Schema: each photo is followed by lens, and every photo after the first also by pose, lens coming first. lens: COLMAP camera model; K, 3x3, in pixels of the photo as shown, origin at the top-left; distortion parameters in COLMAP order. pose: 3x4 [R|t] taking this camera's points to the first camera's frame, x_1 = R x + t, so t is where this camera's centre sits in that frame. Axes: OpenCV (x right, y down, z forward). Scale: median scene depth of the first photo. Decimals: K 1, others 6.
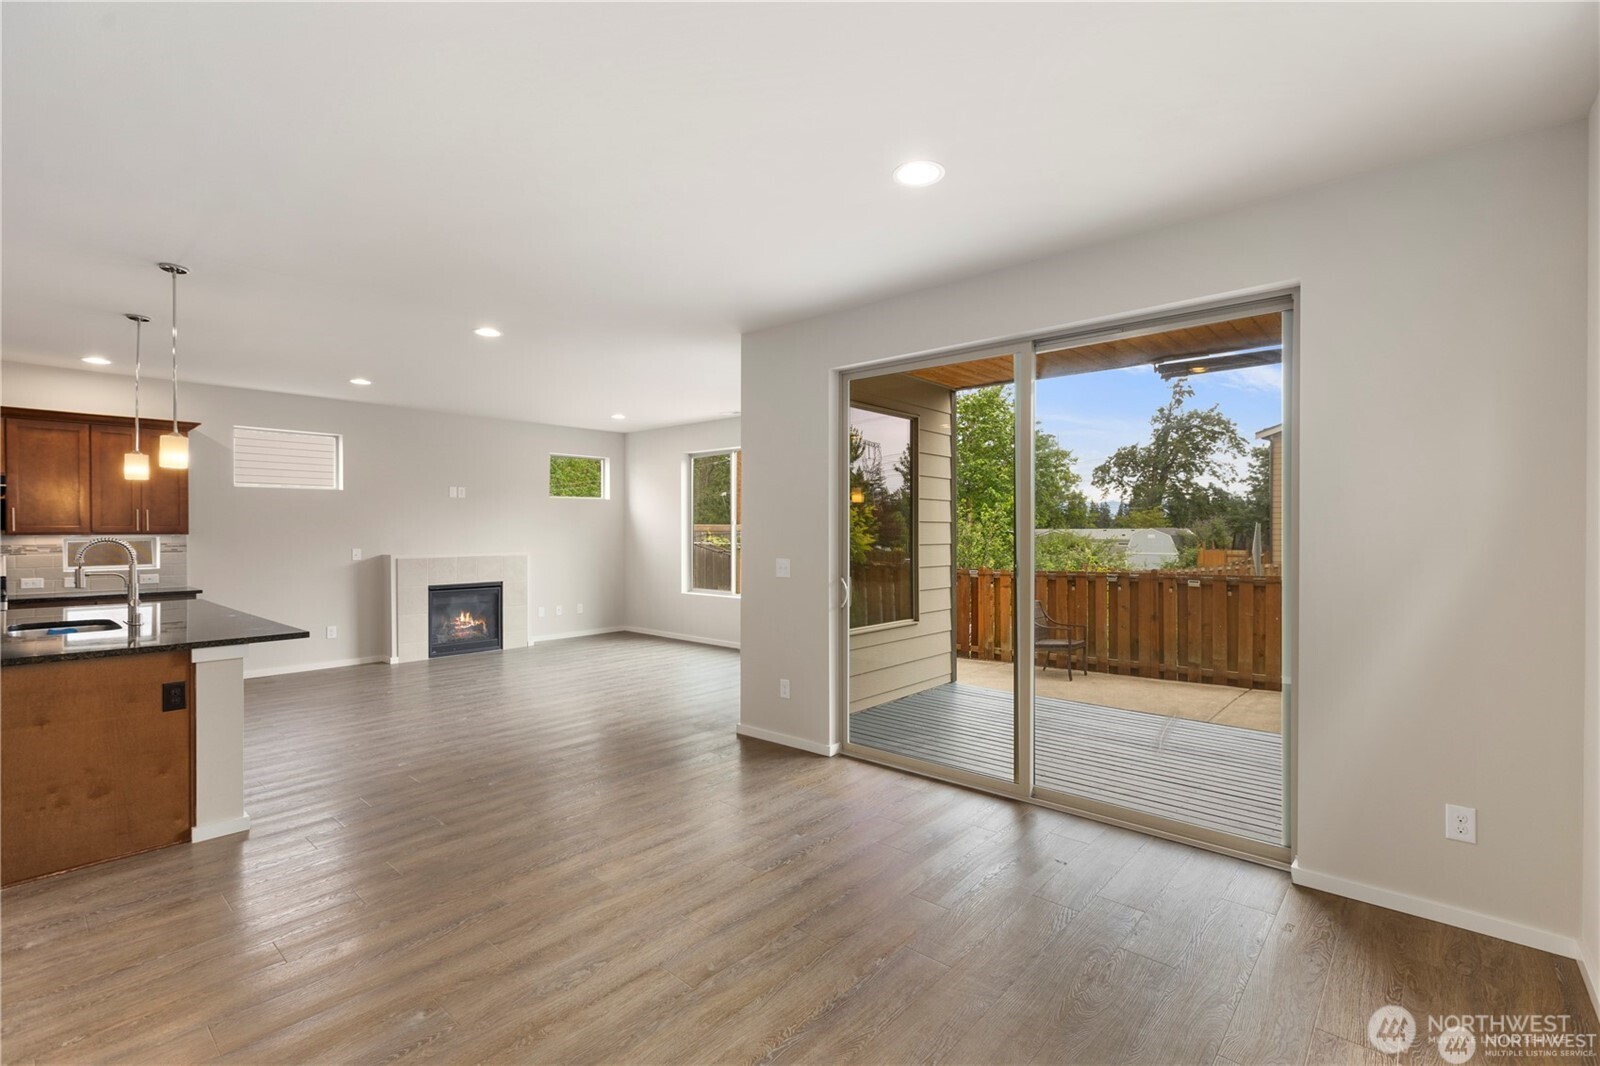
lens RADIAL K [[710.4, 0, 797.1], [0, 710.4, 531.4], [0, 0, 1]] dist [0.000681, 0.000115]
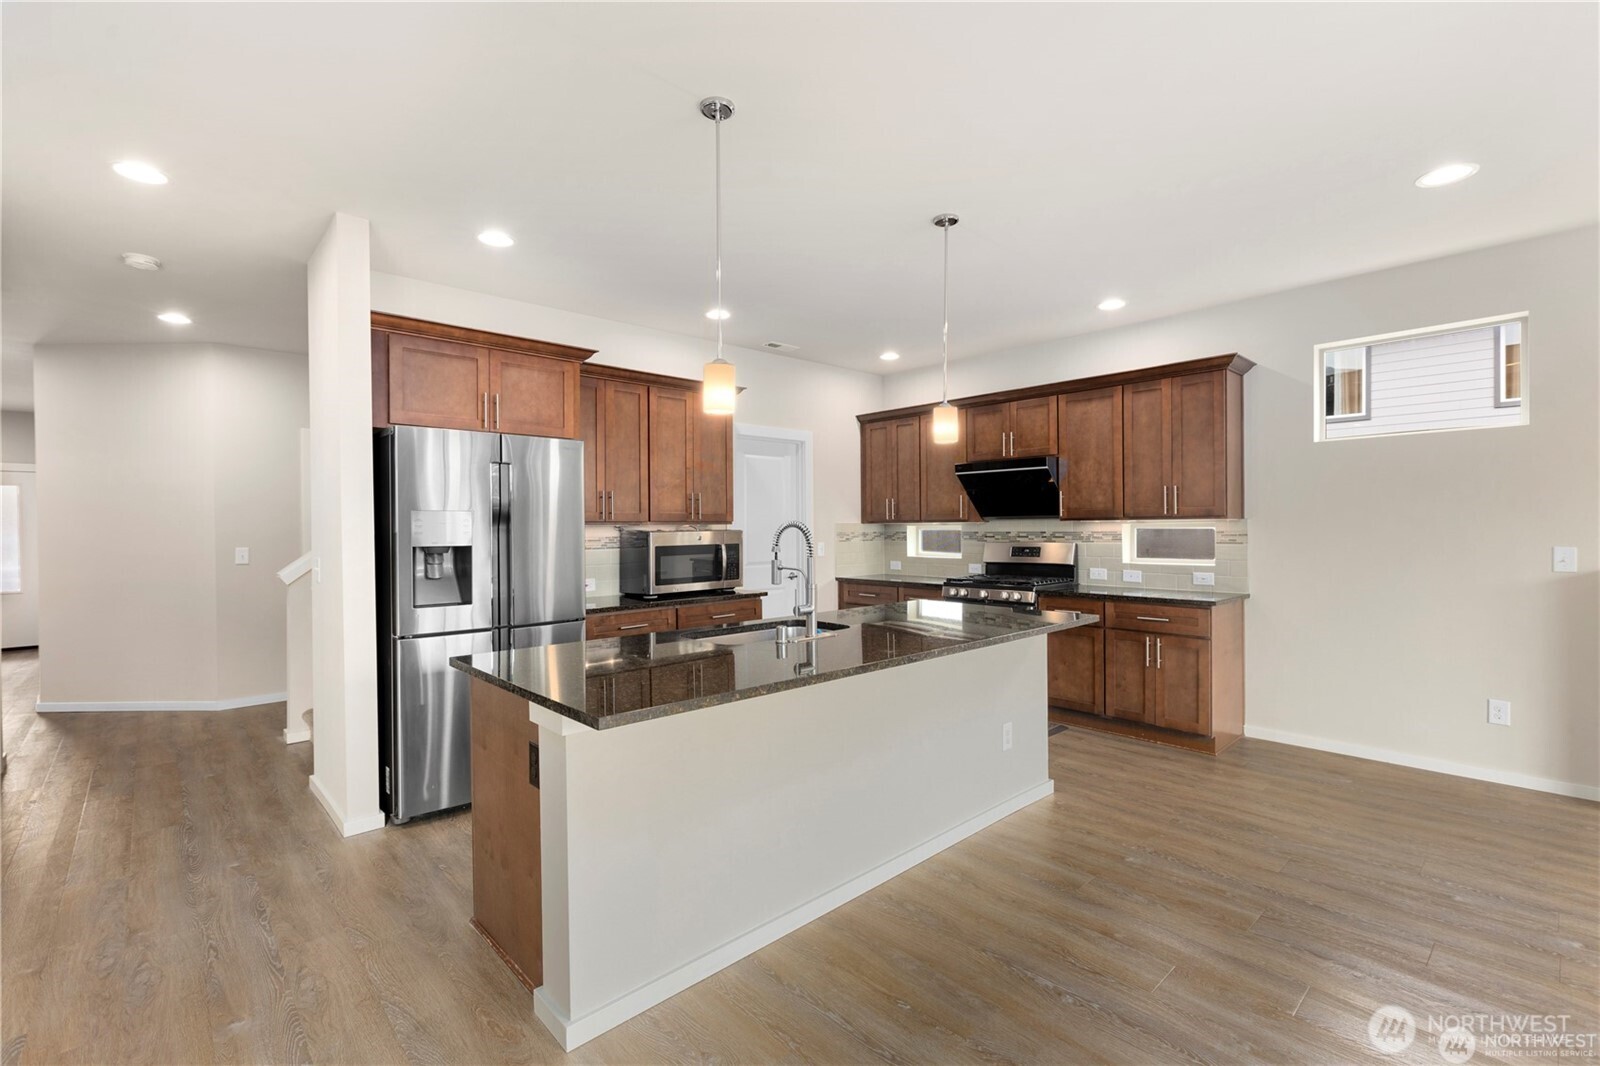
lens RADIAL K [[710.4, 0, 799.9], [0, 710.4, 532.9], [0, 0, 1]] dist [0.000681, 0.000115]
pose [[-0.087342, 0.011584, -0.996111, -0.100929], [0.006650, 0.999917, 0.011046, 0.005983], [0.996156, -0.005659, -0.087411, 0.494414]]
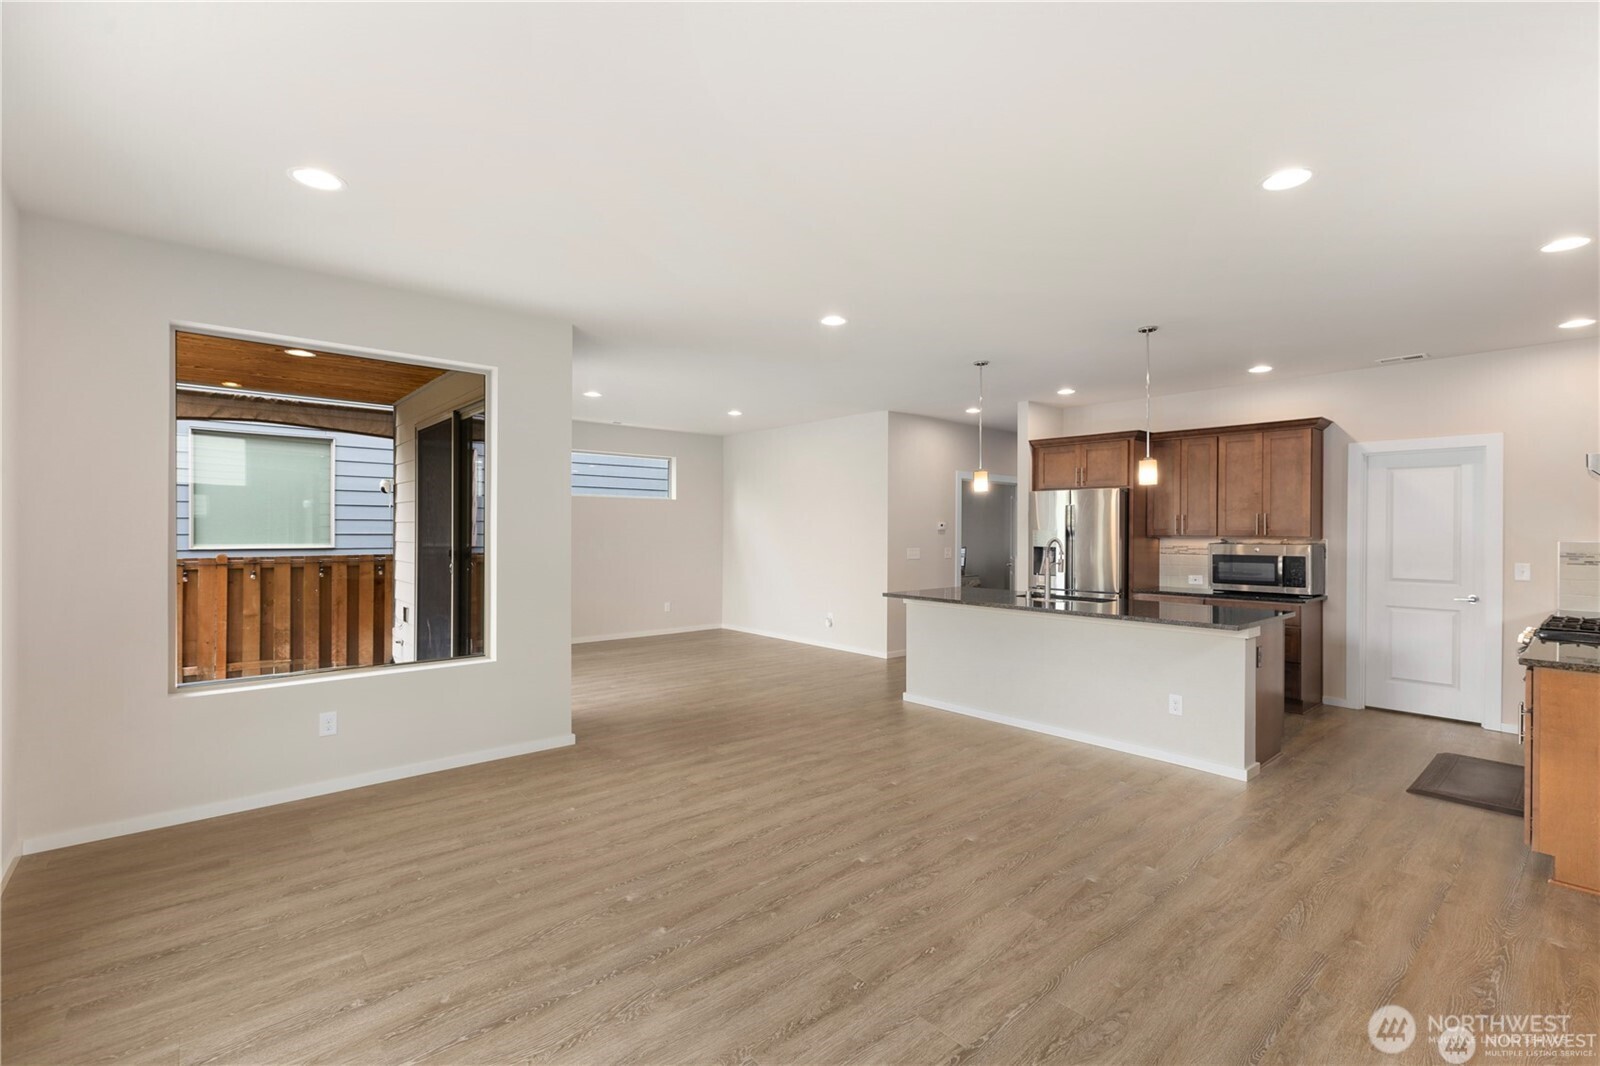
lens RADIAL K [[710.4, 0, 803.5], [0, 710.4, 528.4], [0, 0, 1]] dist [0.000681, 0.000115]
pose [[-0.993868, -0.004218, 0.110493, -0.295383], [-0.004215, 0.999991, 0.000262, -0.004191], [-0.110493, -0.000206, -0.993877, 1.139545]]
